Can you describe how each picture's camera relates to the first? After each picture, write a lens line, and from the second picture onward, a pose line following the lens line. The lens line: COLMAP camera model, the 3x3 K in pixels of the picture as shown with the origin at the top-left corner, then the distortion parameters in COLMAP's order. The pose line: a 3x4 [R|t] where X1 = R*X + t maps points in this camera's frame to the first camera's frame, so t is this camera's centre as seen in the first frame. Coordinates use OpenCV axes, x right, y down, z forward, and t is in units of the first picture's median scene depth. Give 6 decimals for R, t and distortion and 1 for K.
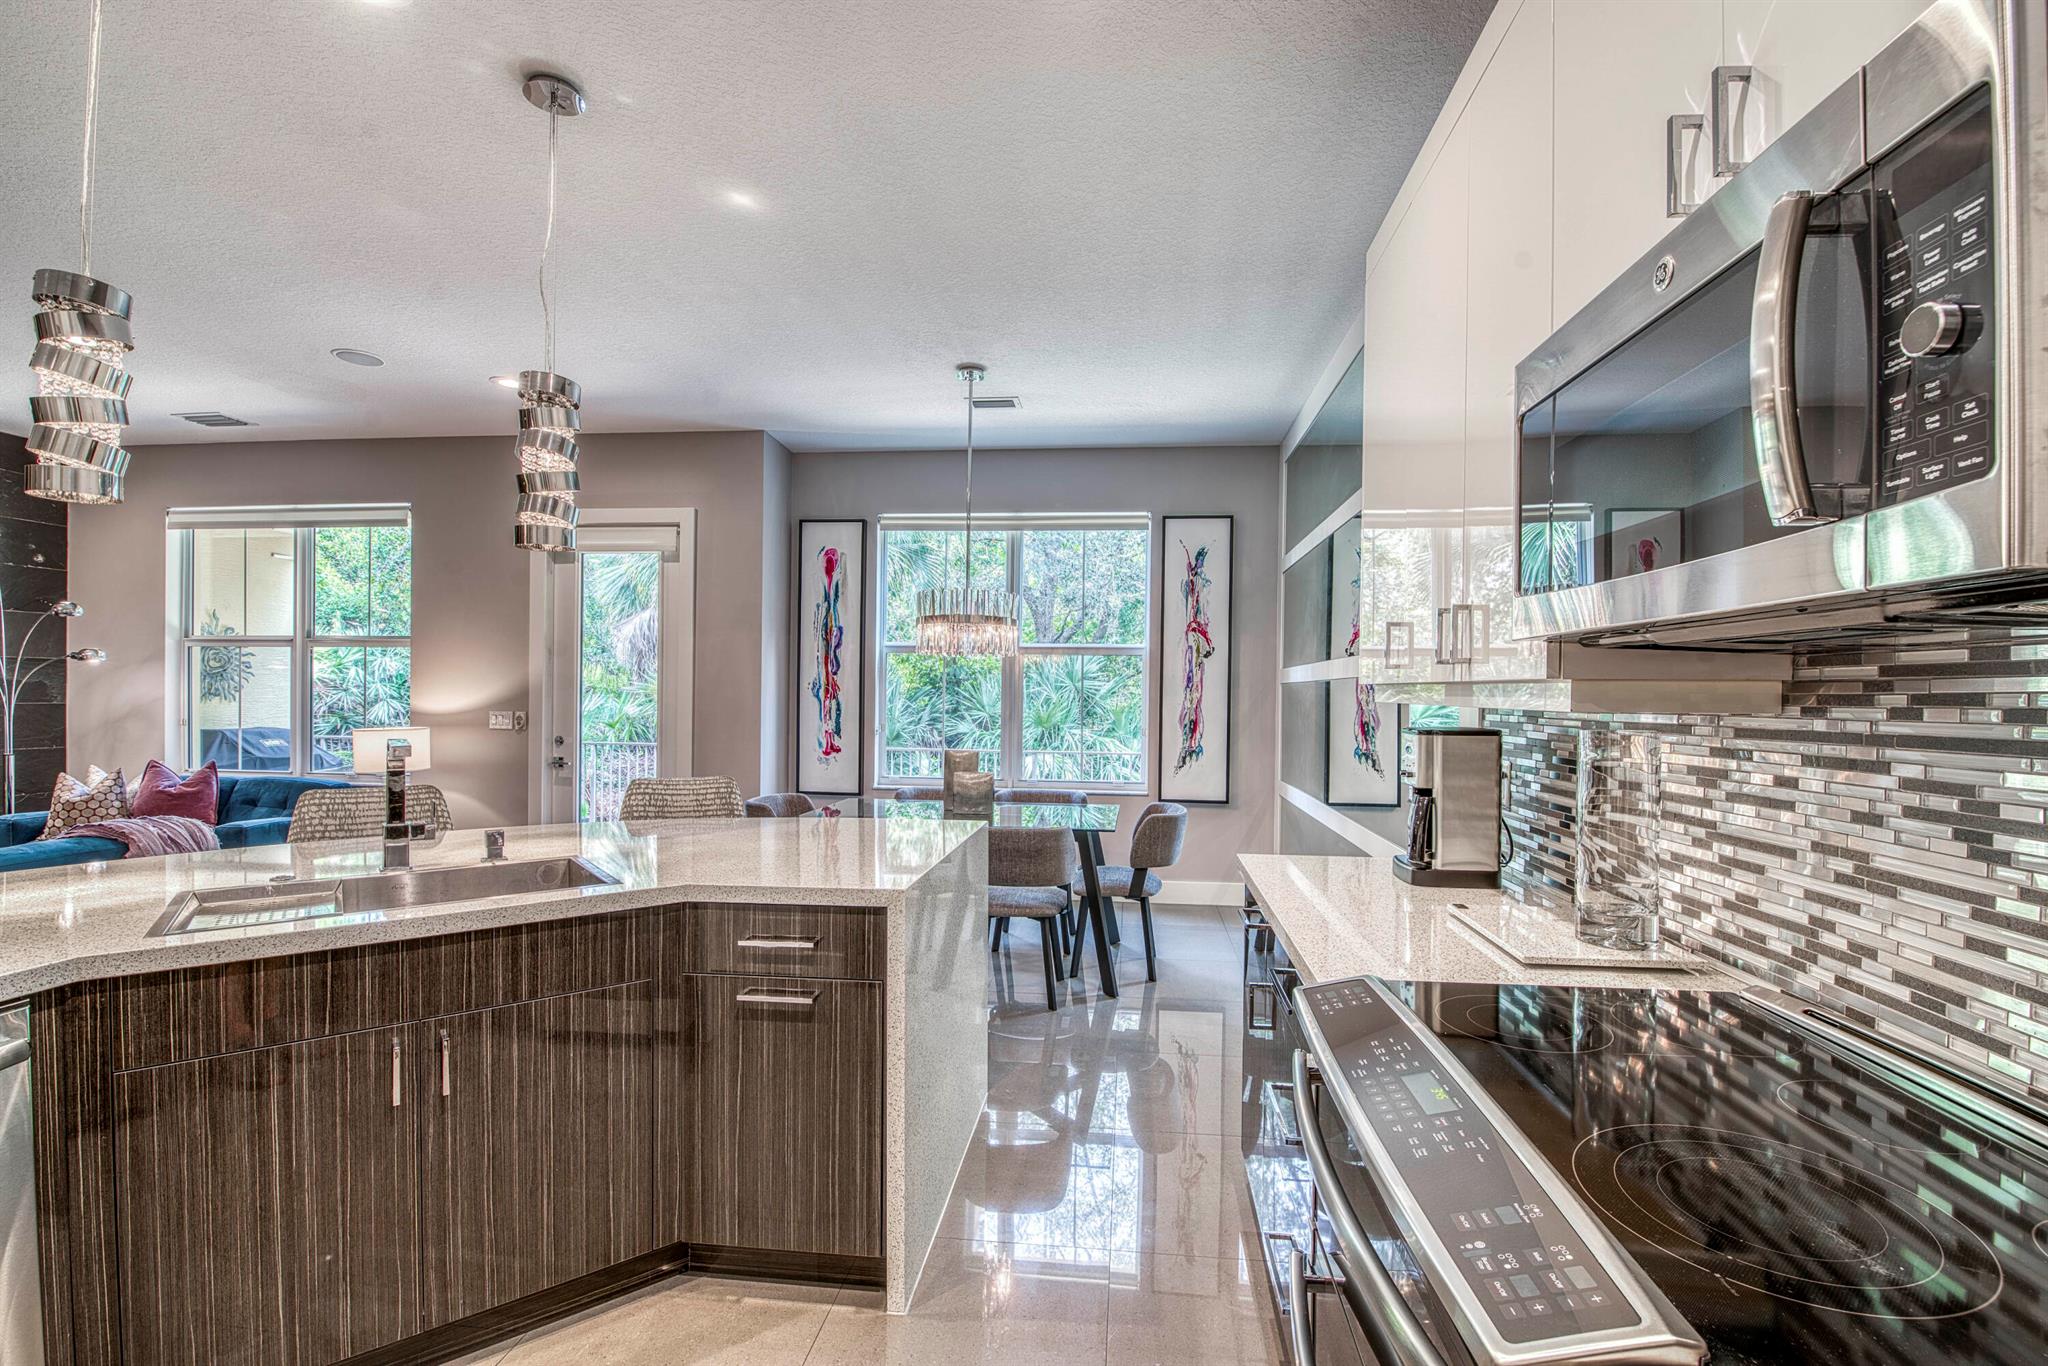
lens RADIAL K [[879.9, 0, 1047.5], [0, 879.9, 704.0], [0, 0, 1]] dist [-0.007403, -0.006881]
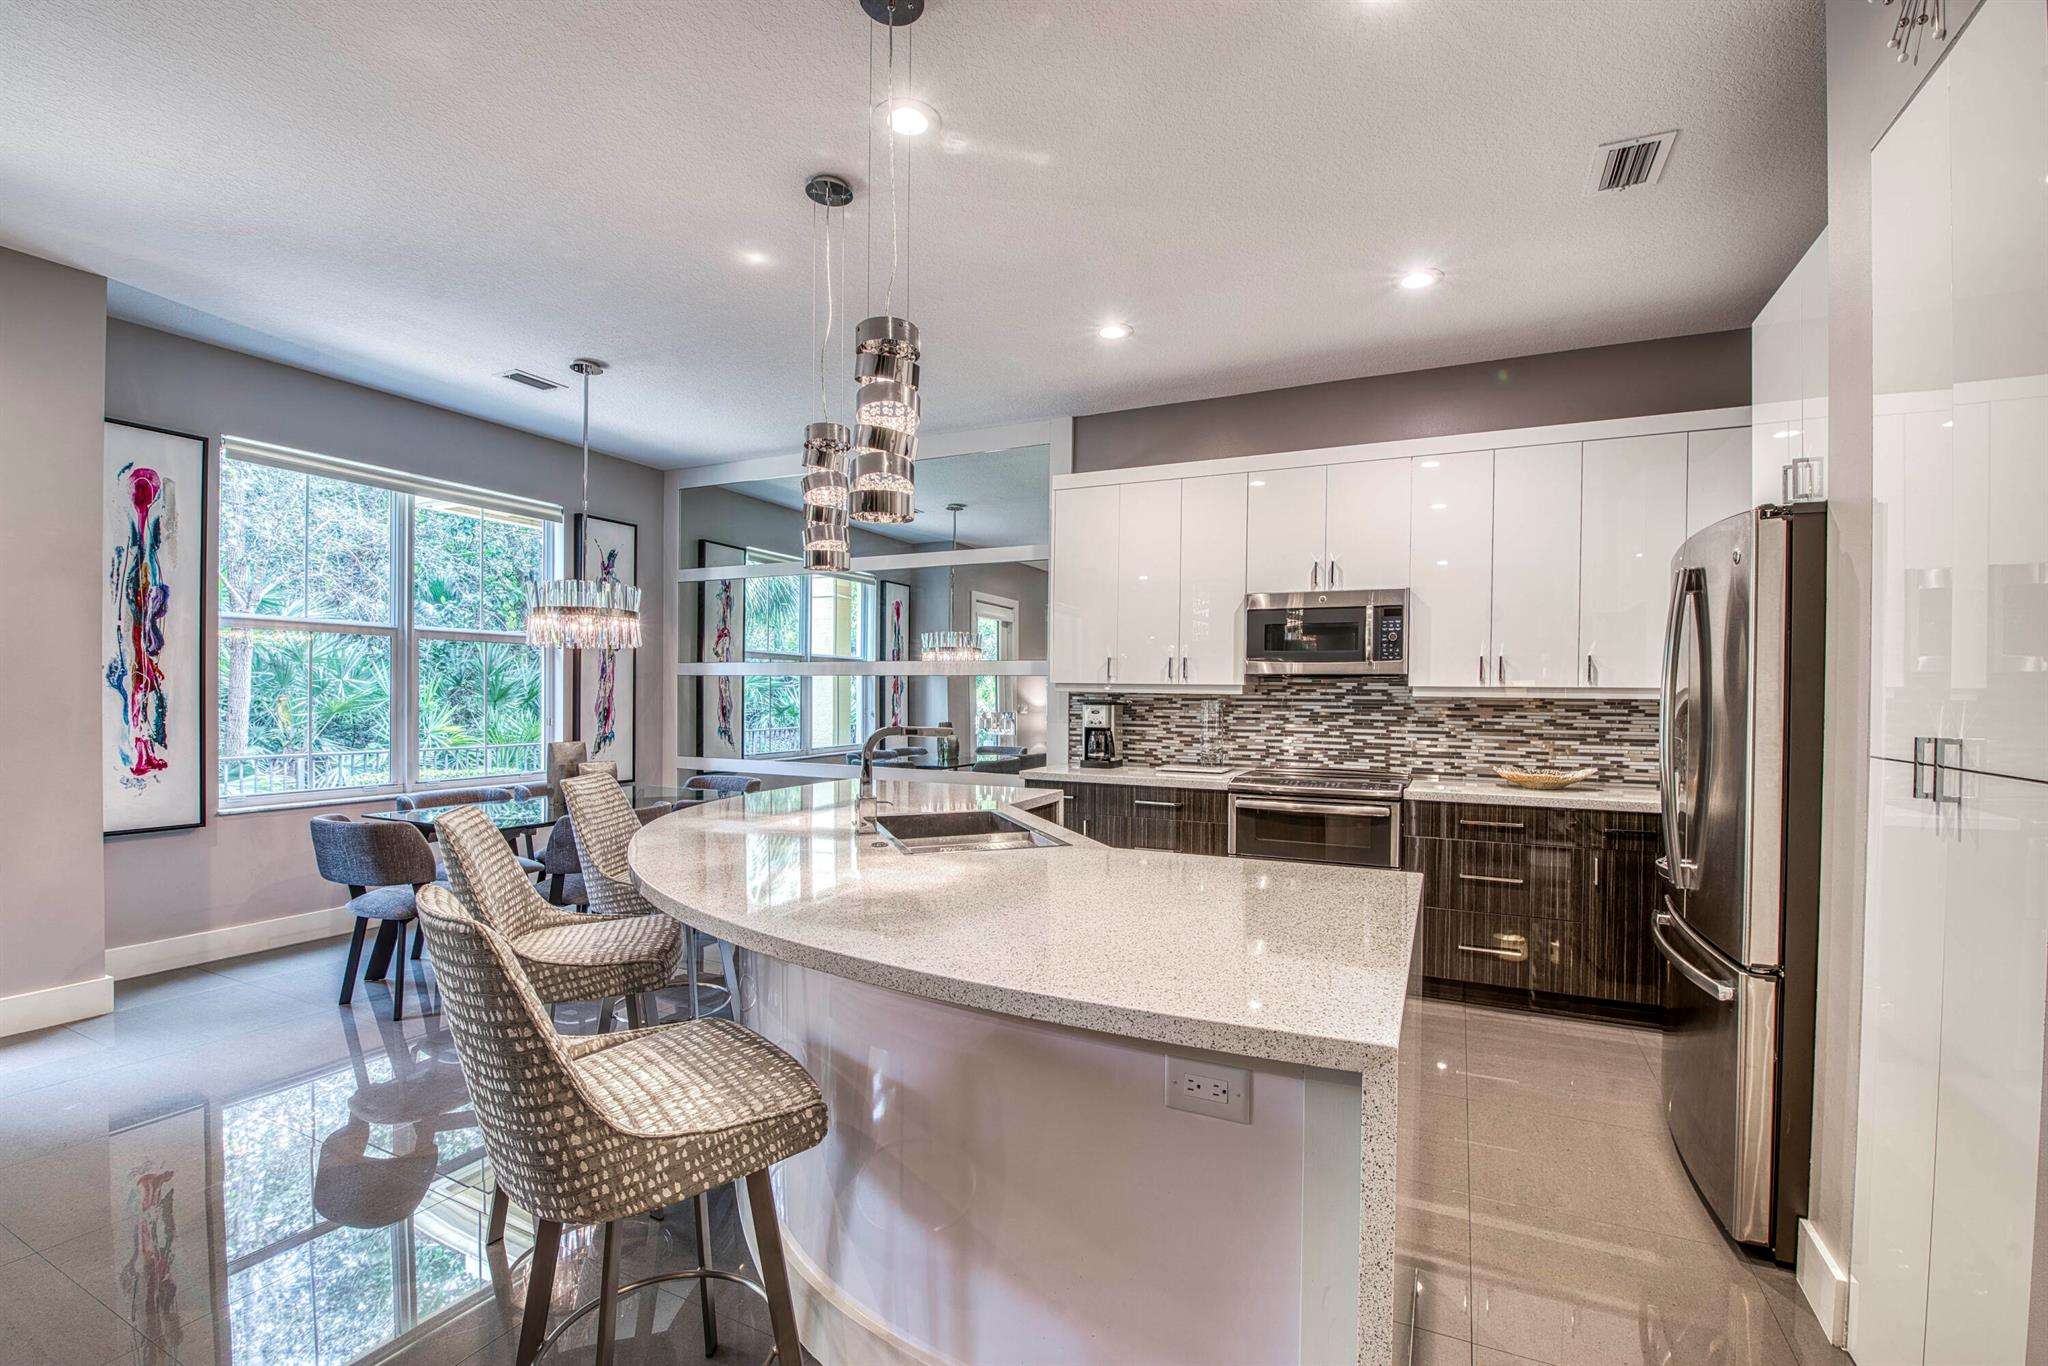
lens RADIAL K [[879.9, 0, 1043.5], [0, 879.9, 702.9], [0, 0, 1]] dist [-0.007403, -0.006881]
pose [[0.339725, -0.019982, 0.940313, -0.672820], [0.004621, 0.999798, 0.019577, -0.006641], [-0.940513, -0.002306, 0.339749, 0.129250]]
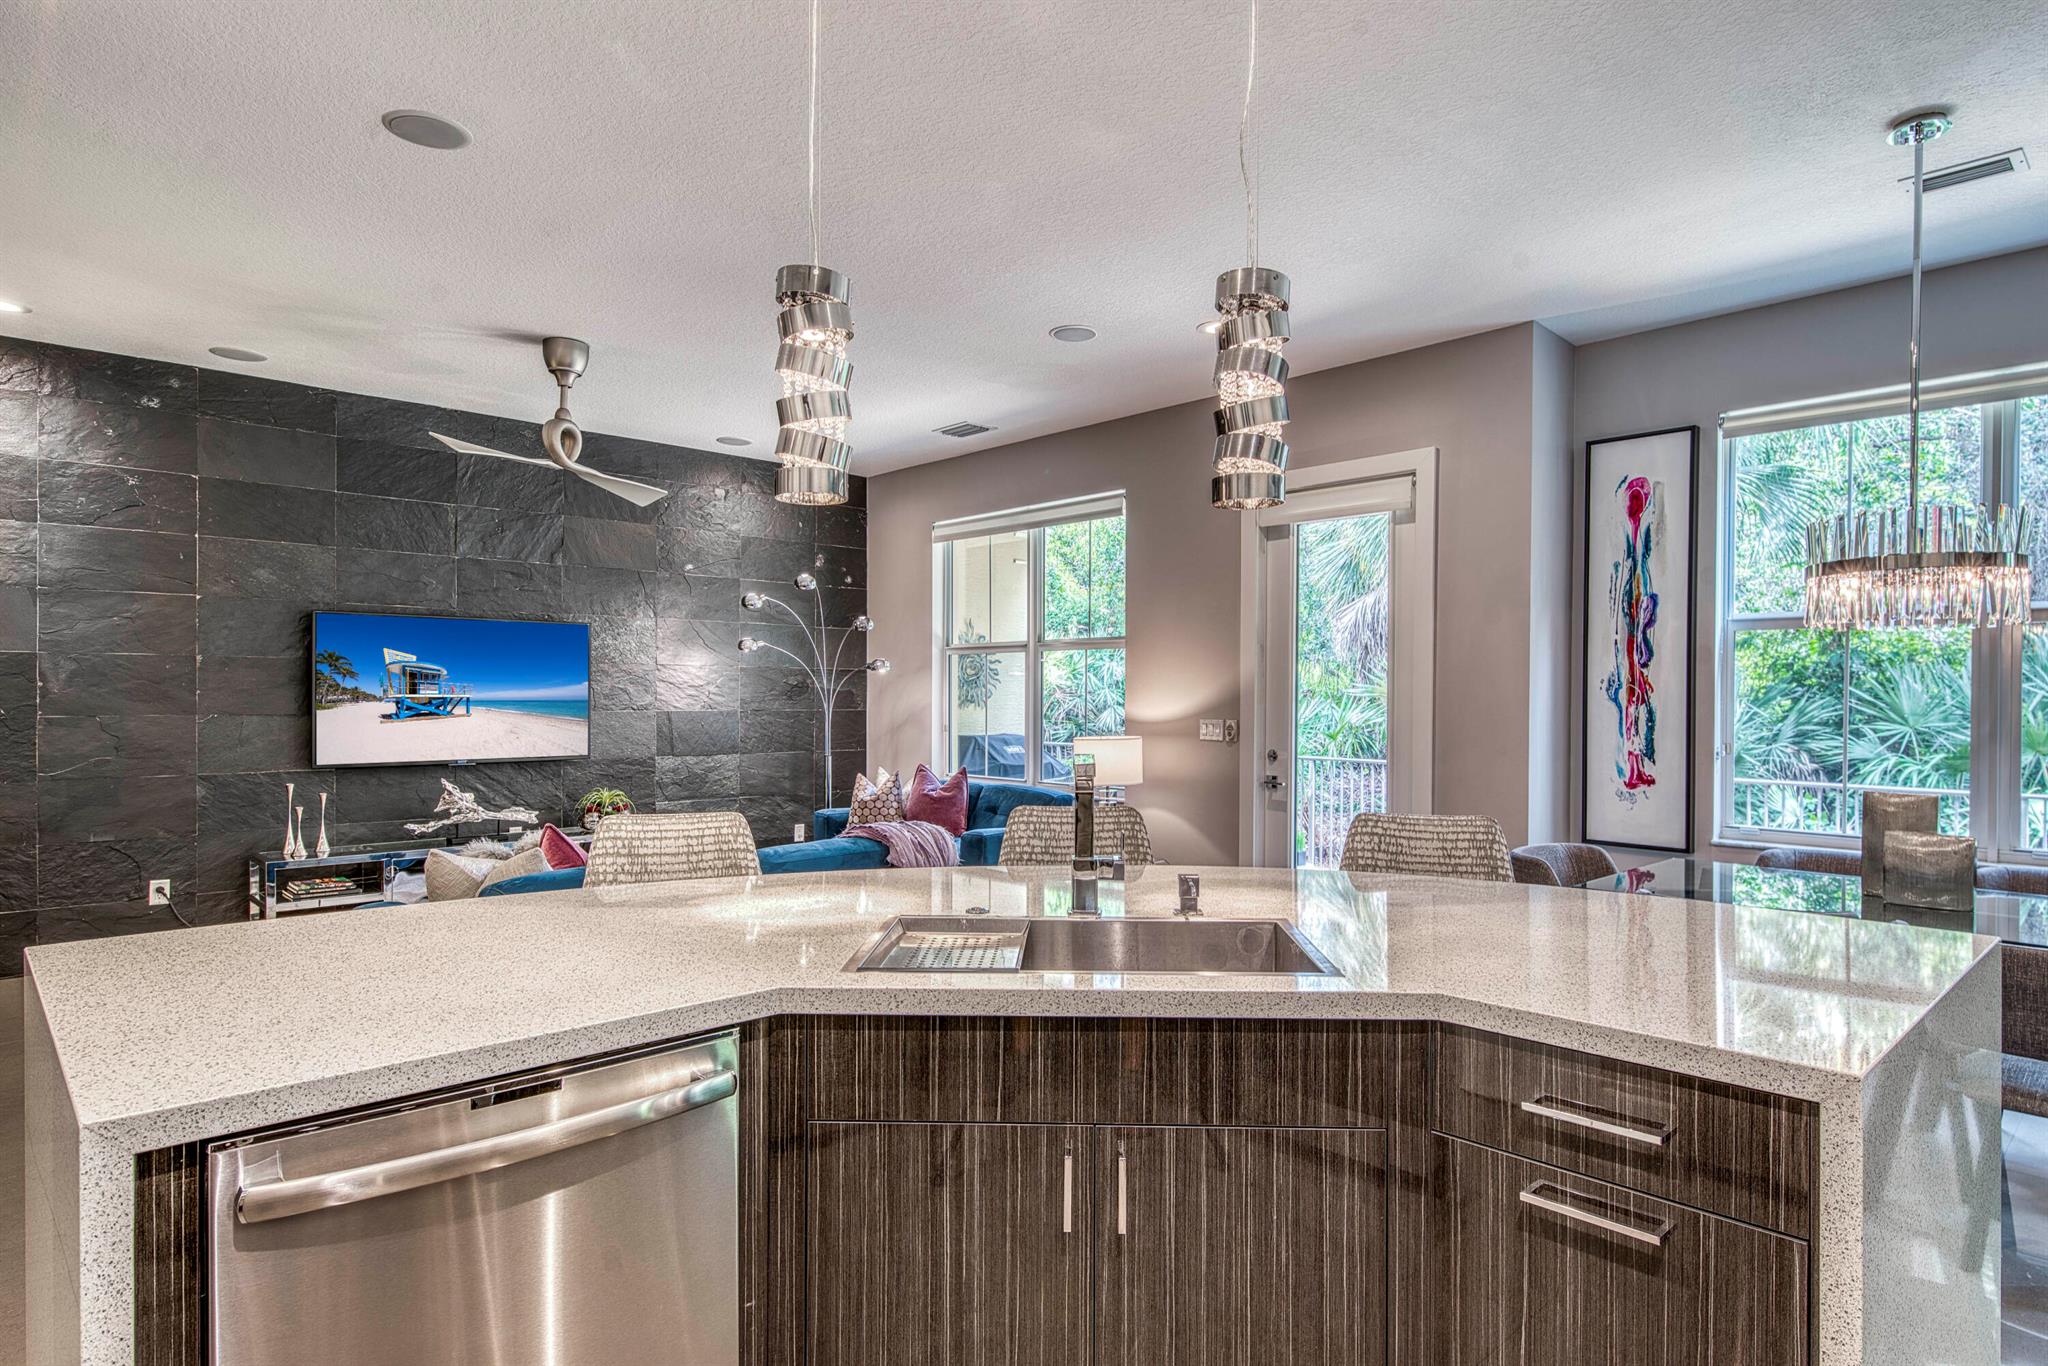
lens RADIAL K [[1122.5, 0, 1044.7], [0, 1122.5, 702.1], [0, 0, 1]] dist [0.005425, -0.002622]
pose [[0.756945, -0.003873, -0.653467, -0.031954], [-0.001488, 0.999970, -0.007650, -0.000089], [0.653477, 0.006763, 0.756916, 0.066635]]
